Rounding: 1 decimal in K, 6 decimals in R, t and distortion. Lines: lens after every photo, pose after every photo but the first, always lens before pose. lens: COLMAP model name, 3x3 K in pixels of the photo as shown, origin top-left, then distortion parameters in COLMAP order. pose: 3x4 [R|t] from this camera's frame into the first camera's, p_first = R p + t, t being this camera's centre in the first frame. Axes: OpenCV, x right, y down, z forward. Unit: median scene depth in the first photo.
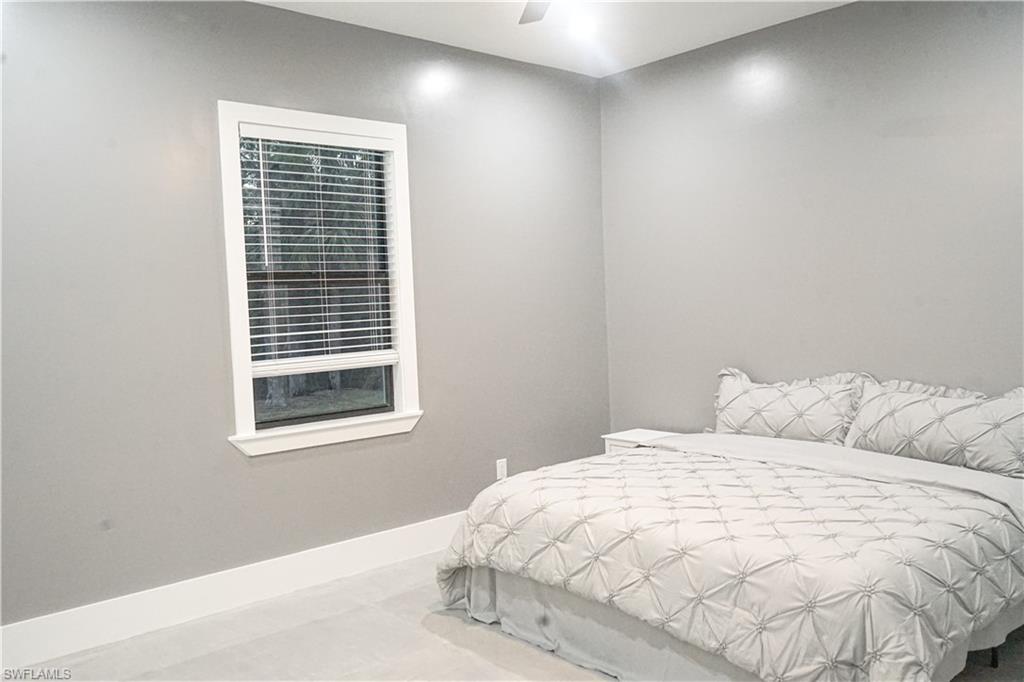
lens RADIAL K [[811.7, 0, 509.5], [0, 811.7, 342.5], [0, 0, 1]] dist [0.000783, 0.001997]
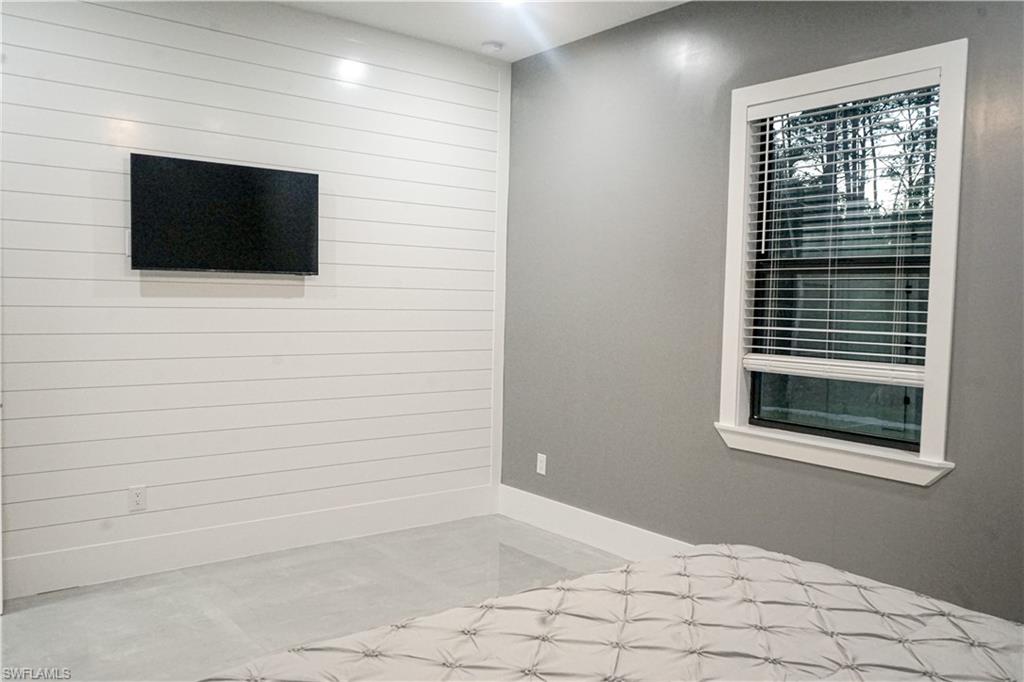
lens RADIAL K [[811.7, 0, 509.3], [0, 811.7, 339.4], [0, 0, 1]] dist [0.000783, 0.001997]
pose [[-0.021469, 0.091899, -0.995537, 0.626494], [-0.076873, 0.992667, 0.093291, -0.058806], [0.996810, 0.078533, -0.014247, 0.705257]]
